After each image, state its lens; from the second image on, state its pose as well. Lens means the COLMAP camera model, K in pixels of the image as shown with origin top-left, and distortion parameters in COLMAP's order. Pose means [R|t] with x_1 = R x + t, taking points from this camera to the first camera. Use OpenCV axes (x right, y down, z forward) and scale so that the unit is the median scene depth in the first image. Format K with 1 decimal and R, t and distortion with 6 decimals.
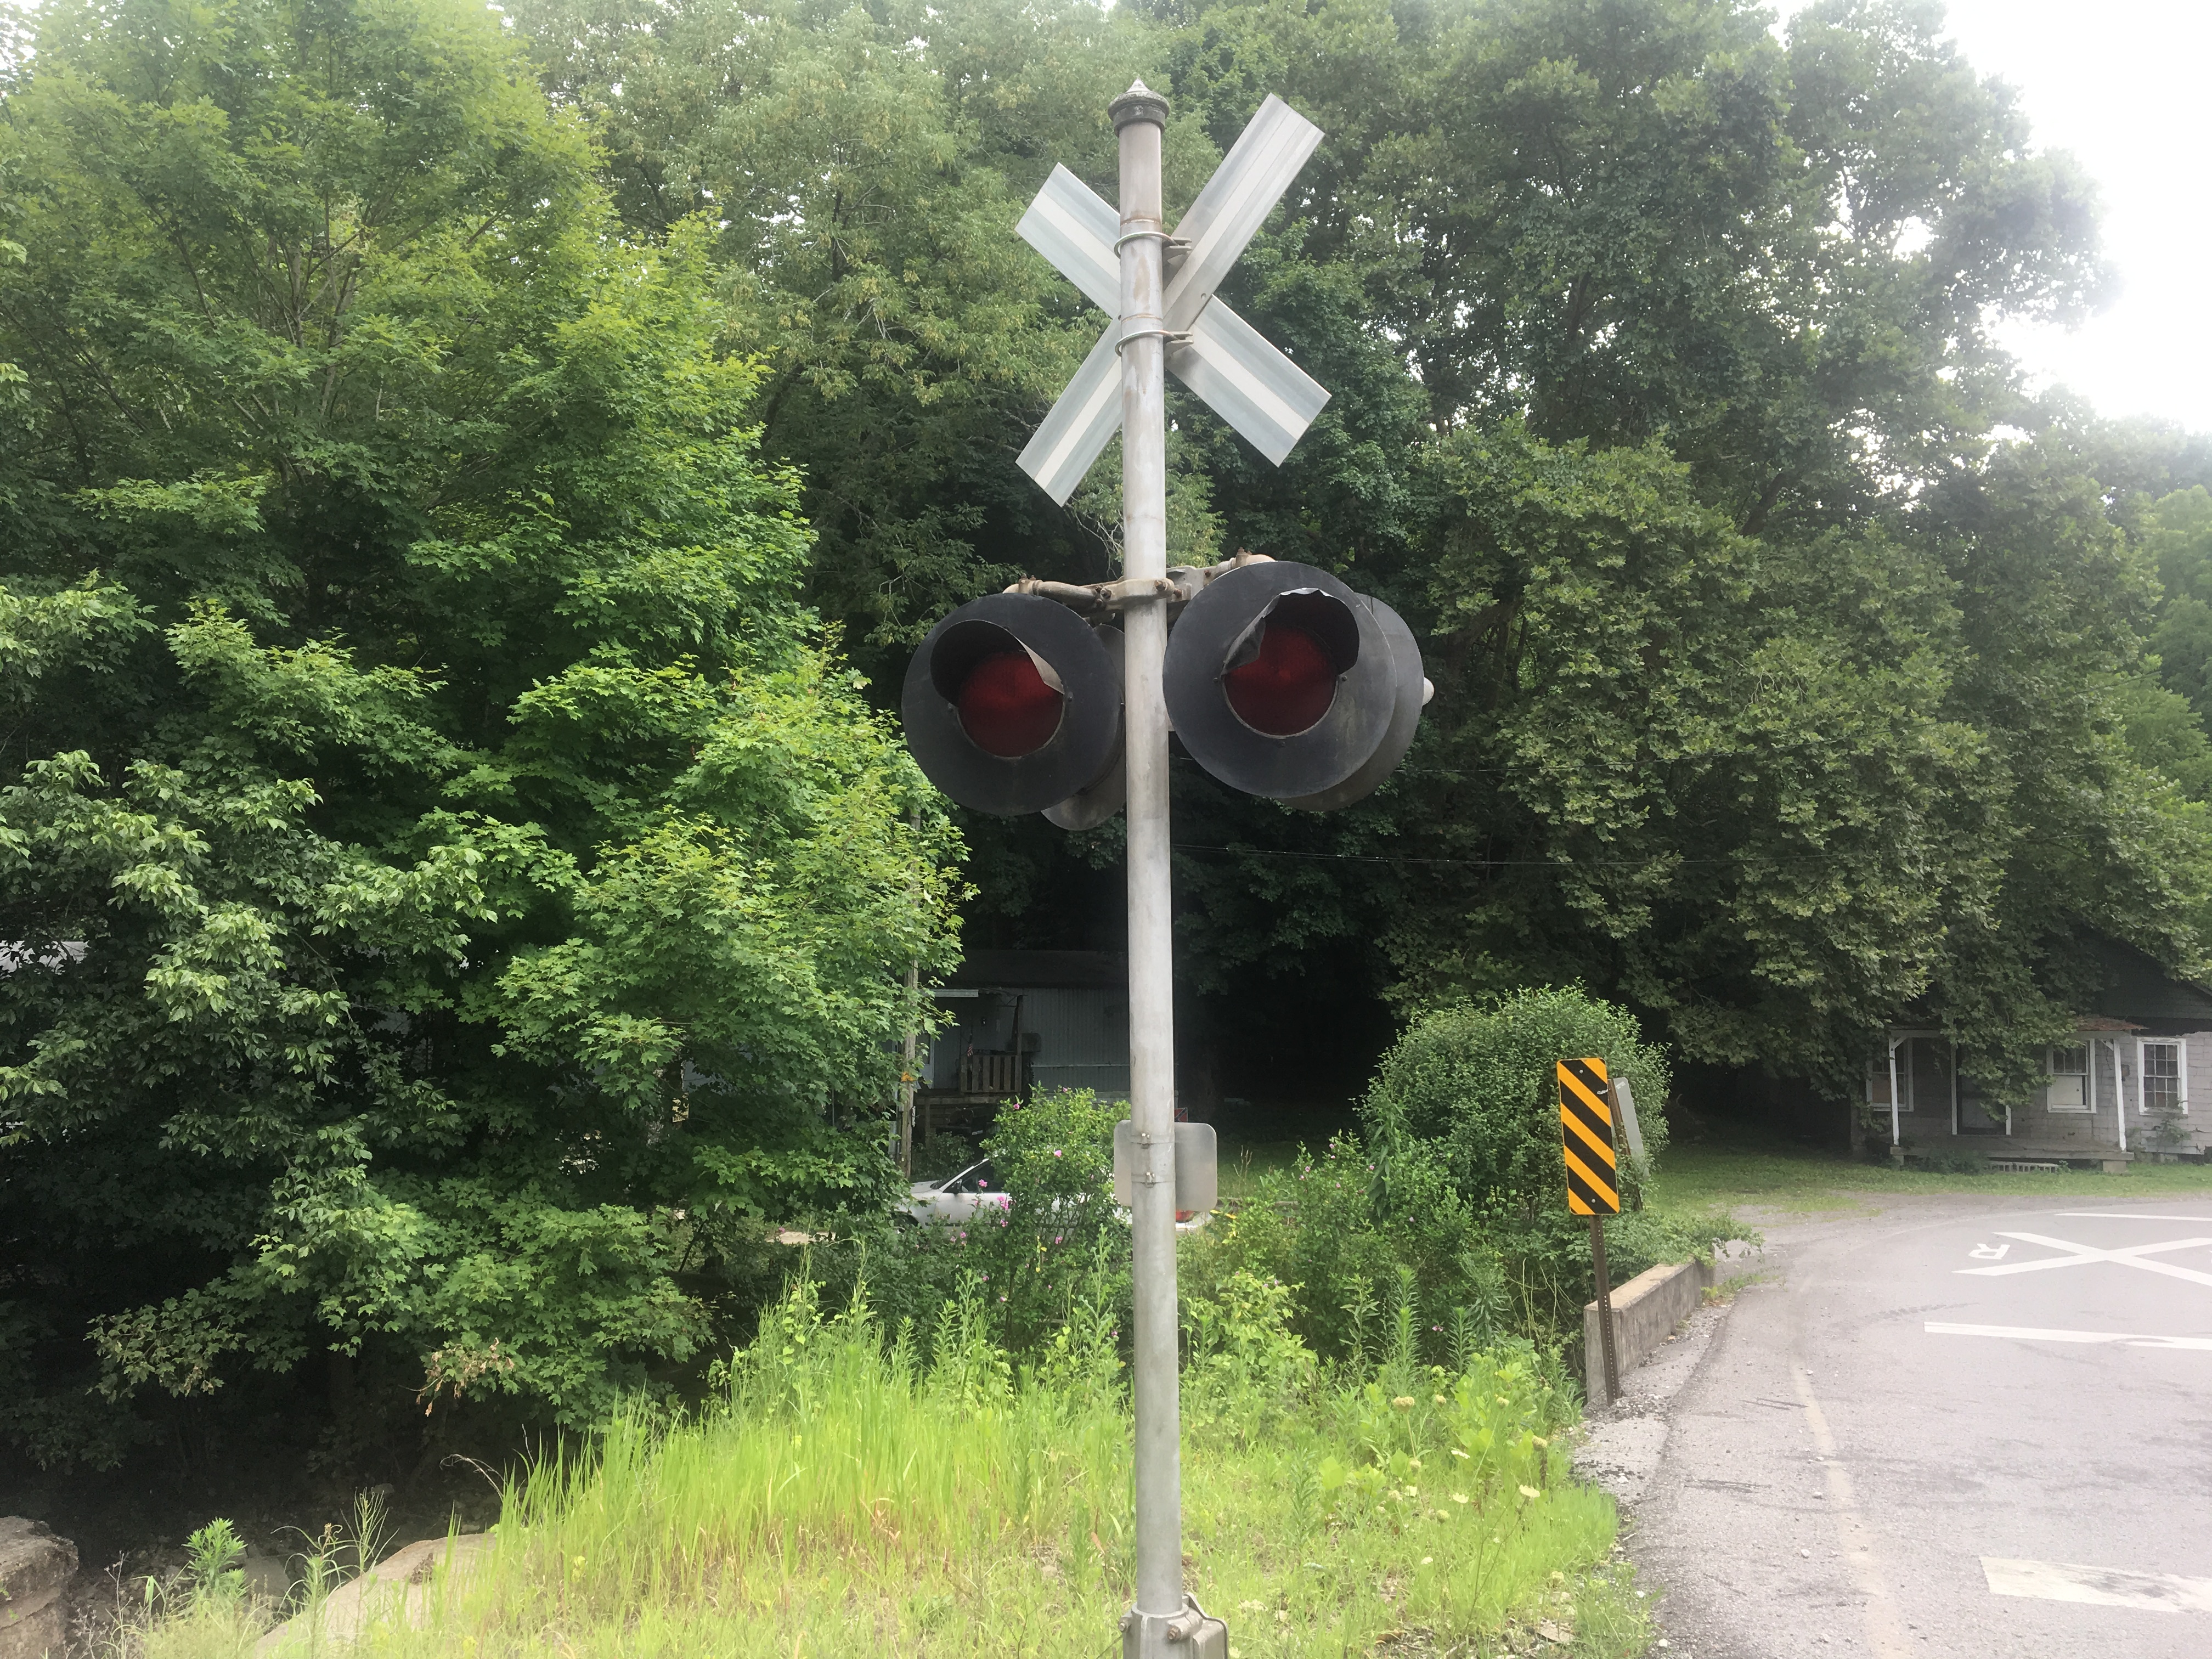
lens RADIAL K [[1897.4, 0, 1101.3], [0, 1897.4, 914.2], [0, 0, 1]] dist [0.084518, -0.158082]
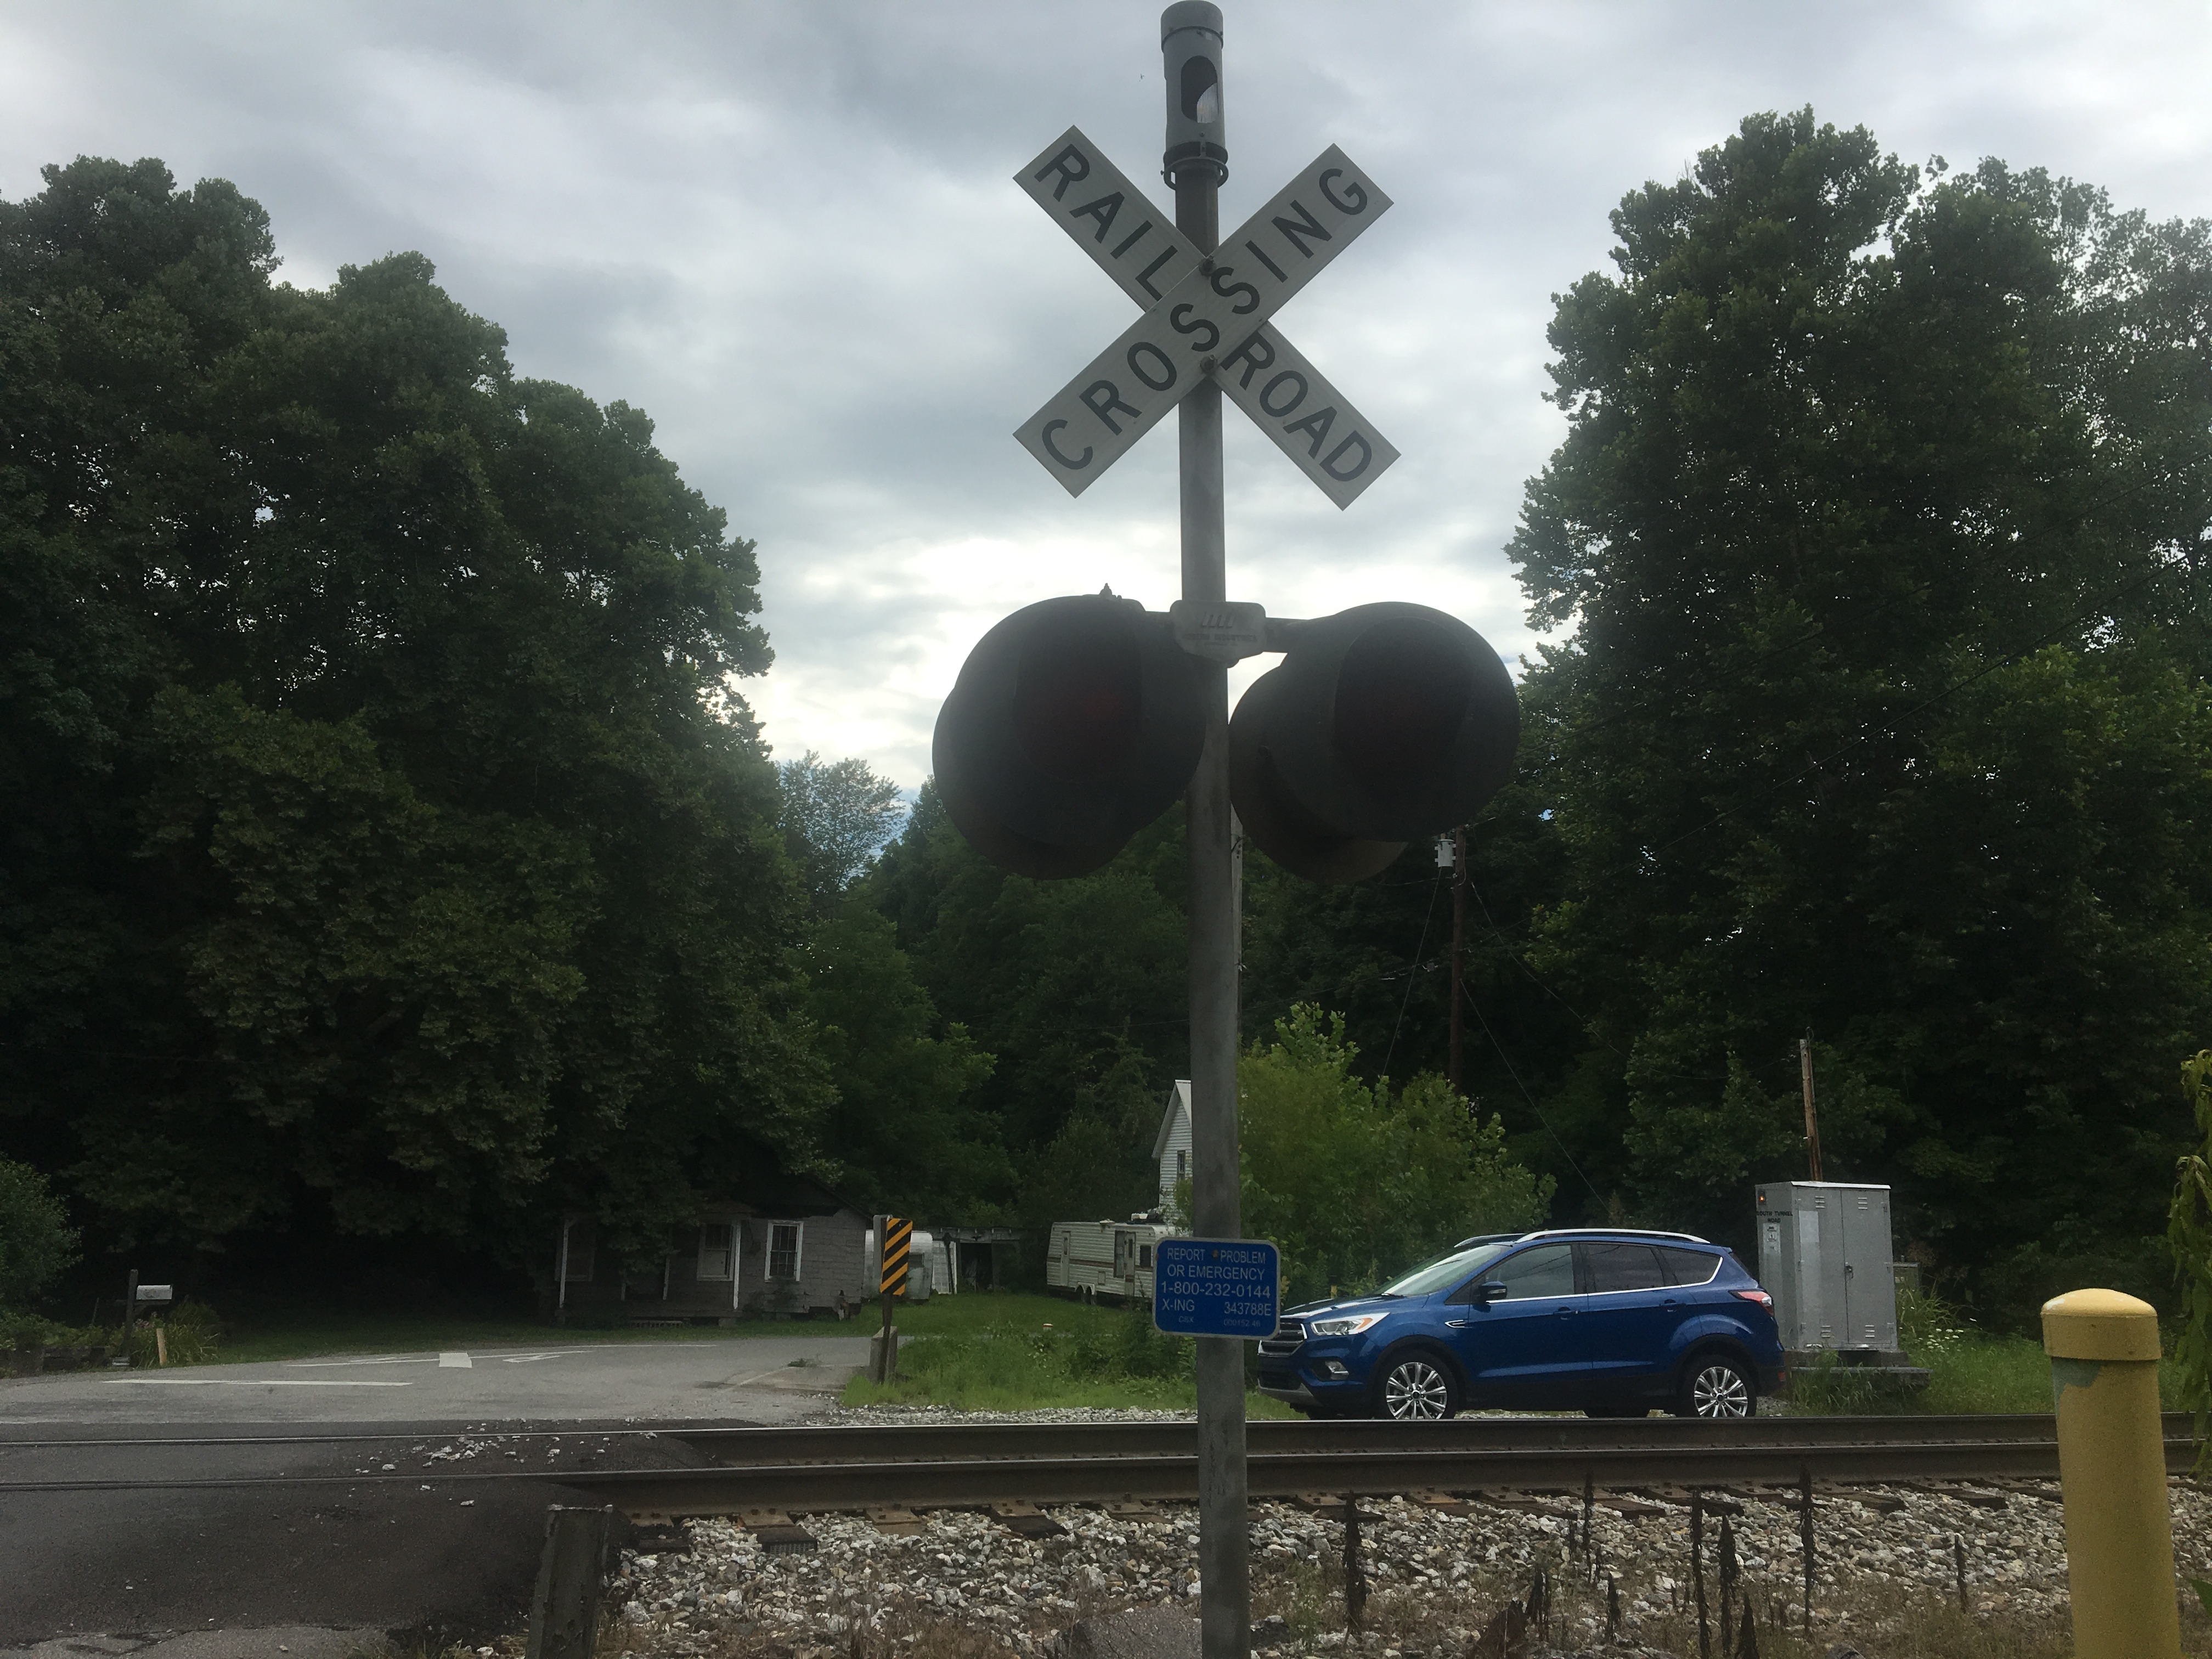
lens RADIAL K [[1848.6, 0, 1049.6], [0, 1848.6, 879.5], [0, 0, 1]] dist [0.108272, -0.201728]
pose [[0.886171, 0.094648, 0.453590, 0.156002], [-0.036297, 0.990087, -0.135683, 0.001096], [-0.461935, 0.103774, 0.880822, -0.263432]]
